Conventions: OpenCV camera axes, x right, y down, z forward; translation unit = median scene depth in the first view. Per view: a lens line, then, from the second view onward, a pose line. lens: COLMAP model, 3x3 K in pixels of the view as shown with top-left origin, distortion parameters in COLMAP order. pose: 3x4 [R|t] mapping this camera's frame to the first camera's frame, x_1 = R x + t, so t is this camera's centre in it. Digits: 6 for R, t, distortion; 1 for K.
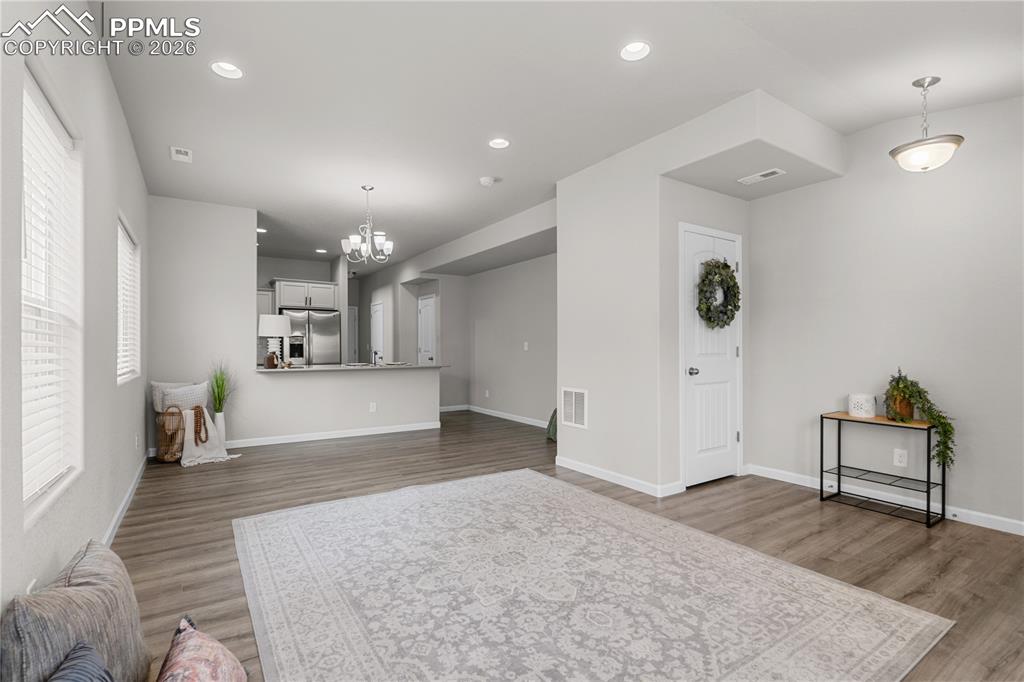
lens RADIAL K [[478.4, 0, 517.5], [0, 478.4, 341.1], [0, 0, 1]] dist [-0.009256, 0.003065]
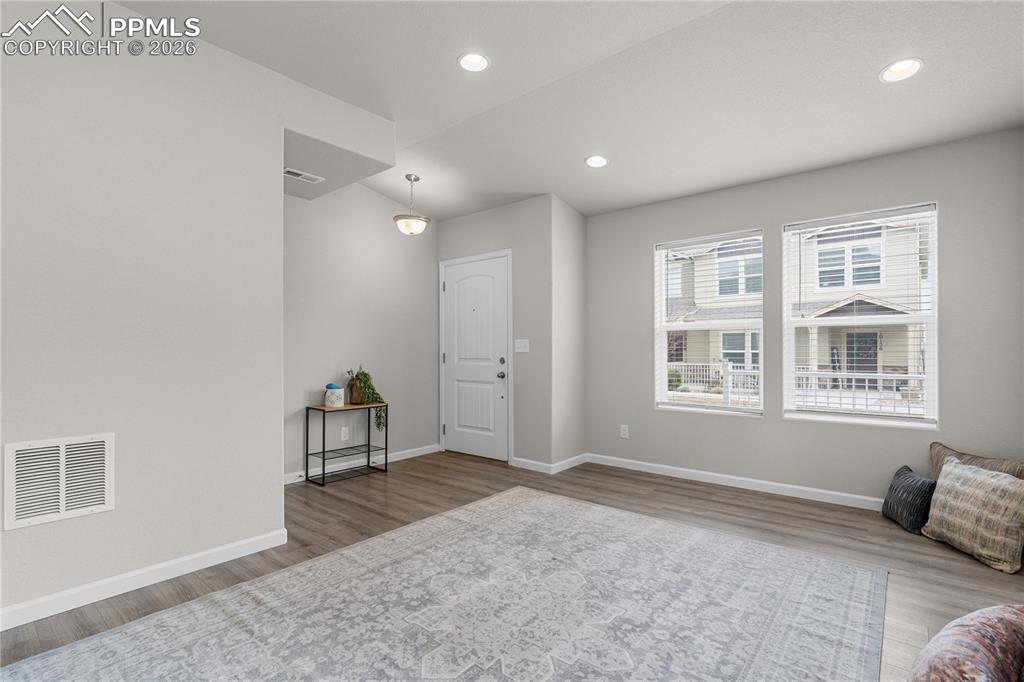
lens RADIAL K [[478.4, 0, 504.7], [0, 478.4, 349.0], [0, 0, 1]] dist [-0.009256, 0.003065]
pose [[-0.269439, 0.003611, 0.963011, -0.563395], [-0.008932, 0.999941, -0.006248, 0.014215], [-0.962976, -0.010285, -0.269391, 0.896566]]
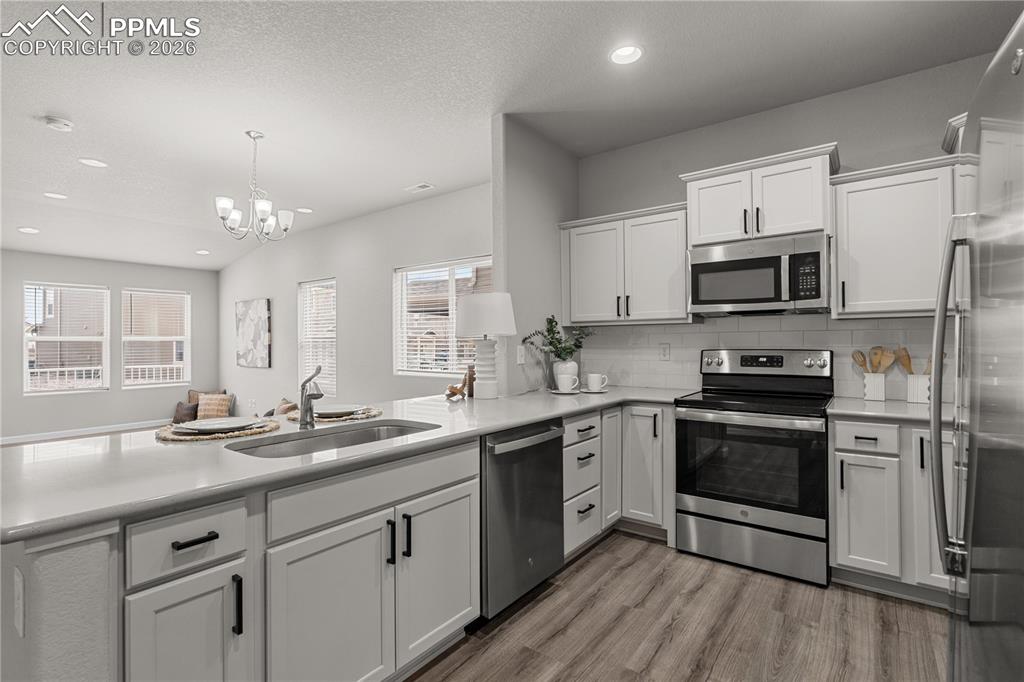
lens RADIAL K [[478.4, 0, 518.6], [0, 478.4, 341.0], [0, 0, 1]] dist [-0.009256, 0.003065]
pose [[-0.940416, 0.008327, -0.339925, -0.601502], [0.014079, 0.999796, -0.014459, 0.003992], [0.339736, -0.018384, -0.940341, 2.461231]]
